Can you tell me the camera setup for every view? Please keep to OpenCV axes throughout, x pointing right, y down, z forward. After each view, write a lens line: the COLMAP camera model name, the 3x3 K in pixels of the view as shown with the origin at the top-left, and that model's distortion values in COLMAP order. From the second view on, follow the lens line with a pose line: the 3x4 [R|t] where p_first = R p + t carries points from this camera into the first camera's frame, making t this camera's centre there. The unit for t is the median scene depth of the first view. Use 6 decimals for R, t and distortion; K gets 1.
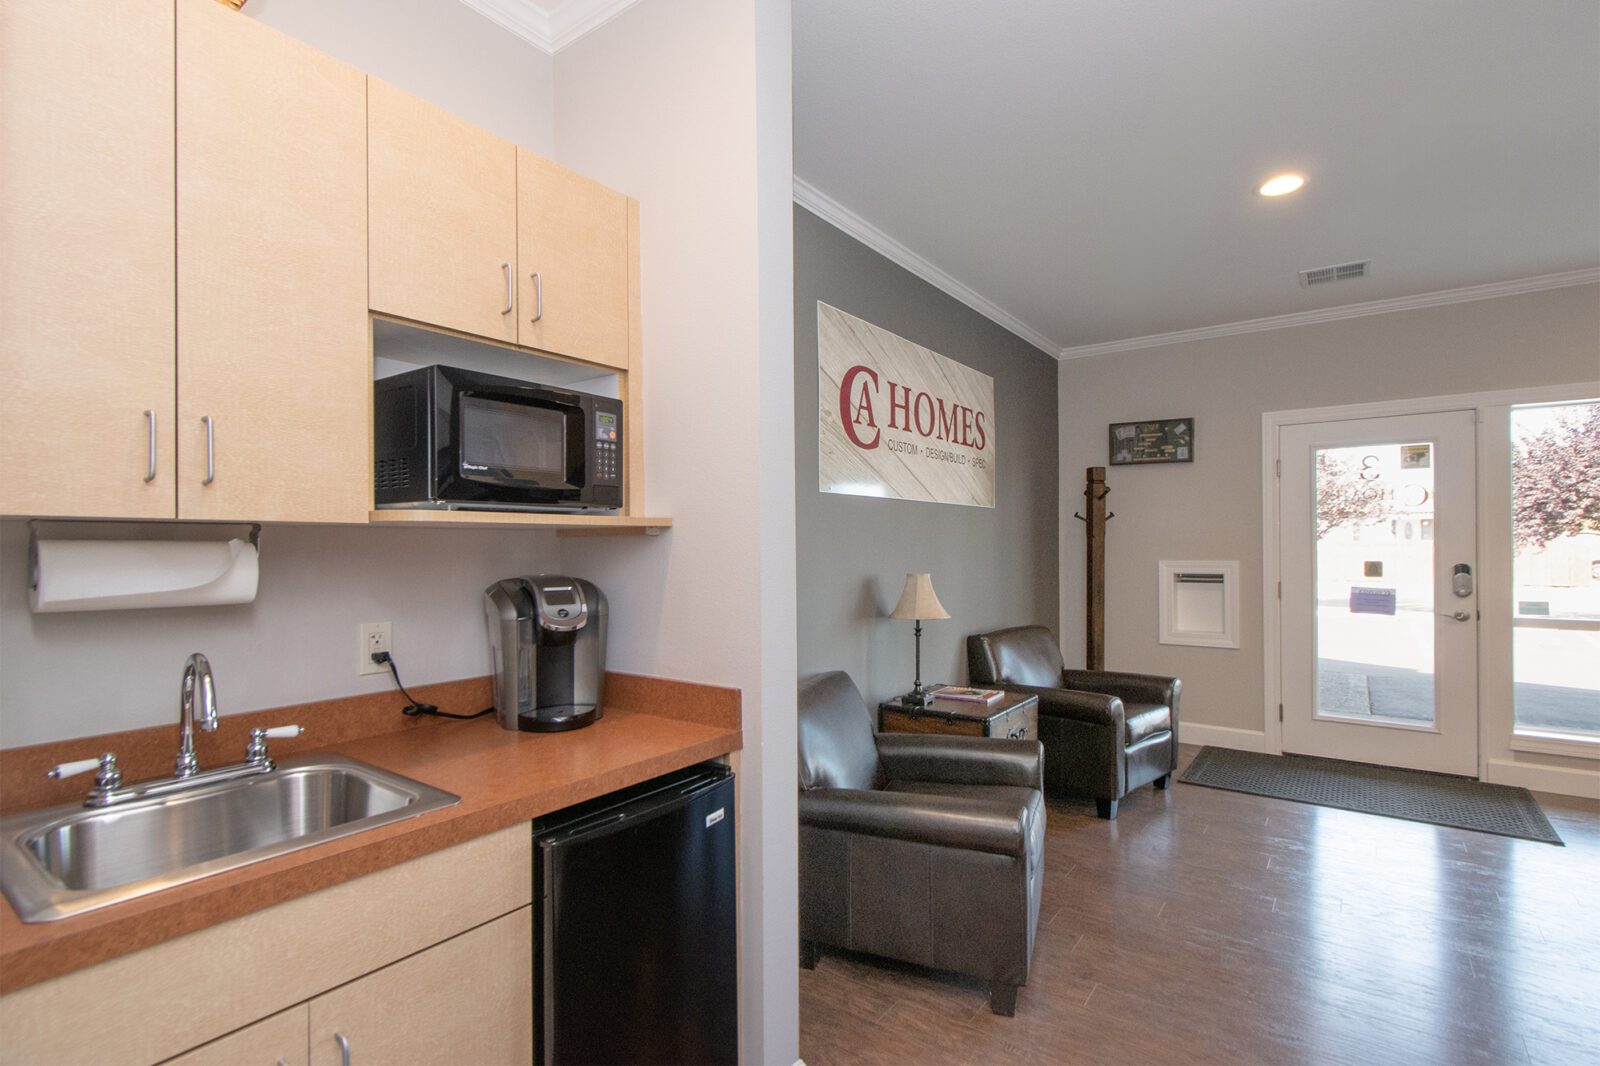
lens RADIAL K [[767.2, 0, 797.7], [0, 767.2, 541.5], [0, 0, 1]] dist [-0.000229, -0.000189]
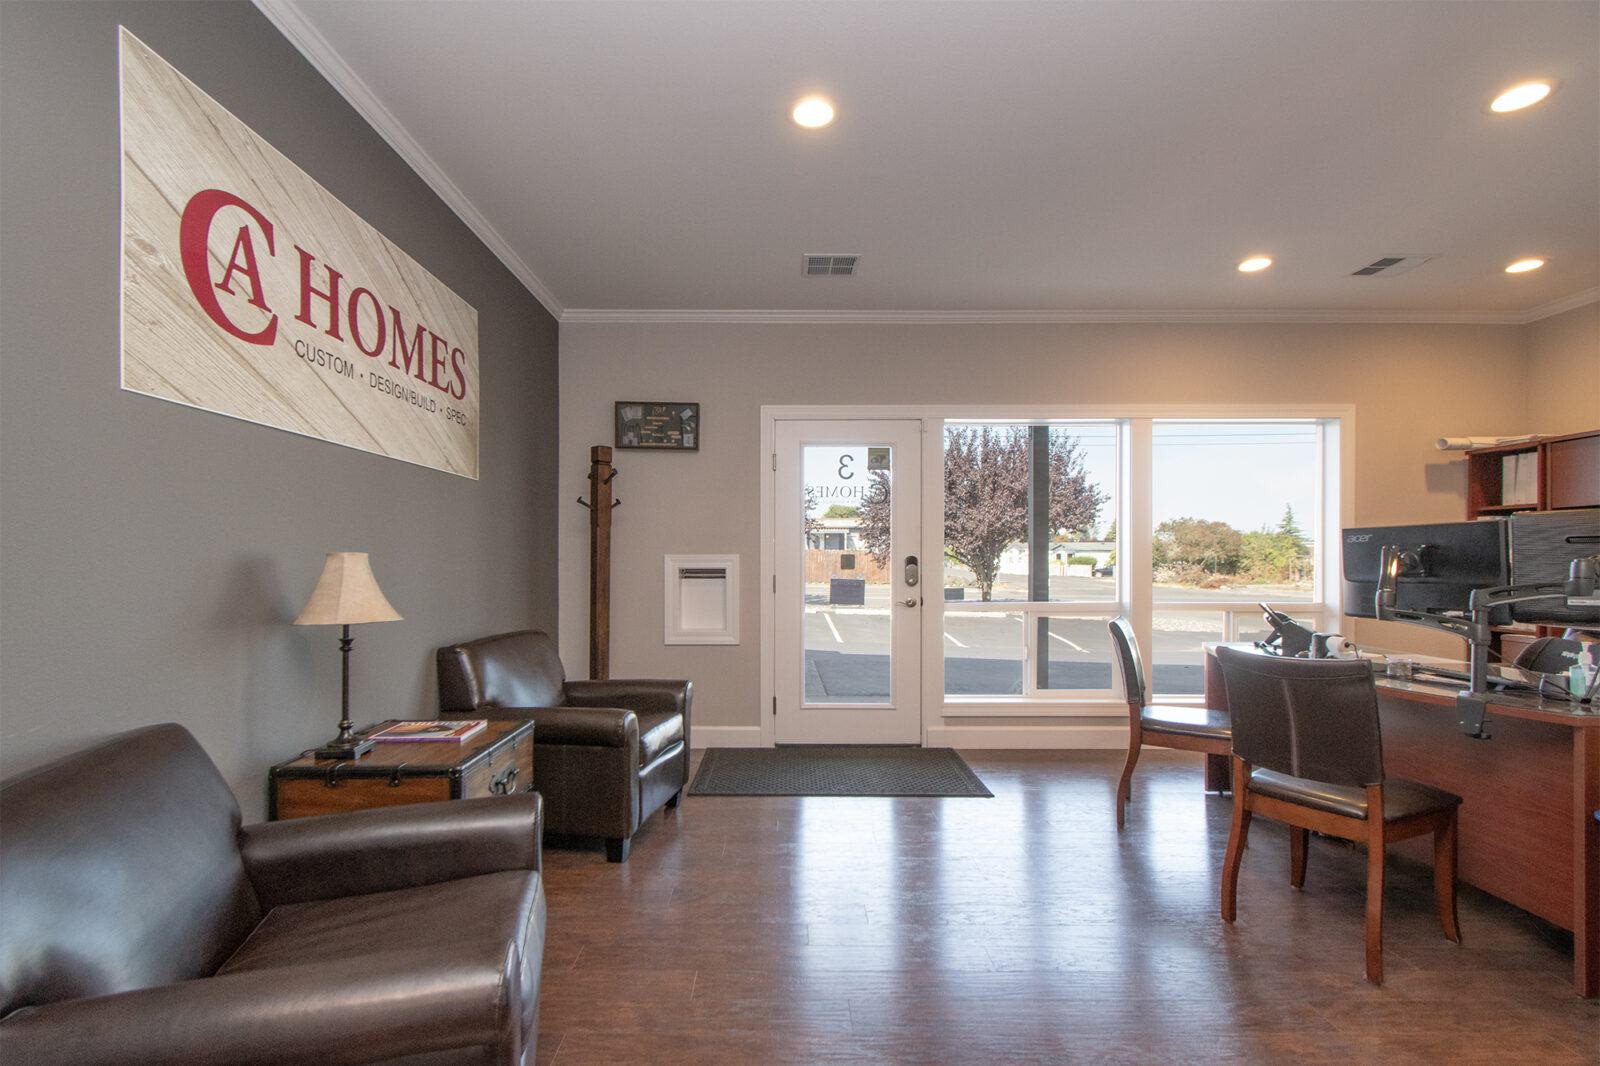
lens RADIAL K [[750.5, 0, 774.0], [0, 750.5, 554.8], [0, 0, 1]] dist [0.004779, 0.000658]
pose [[0.817116, 0.006608, 0.576435, 0.074759], [-0.004361, 0.999977, -0.005282, 0.038746], [-0.576457, 0.001802, 0.817126, 0.245015]]
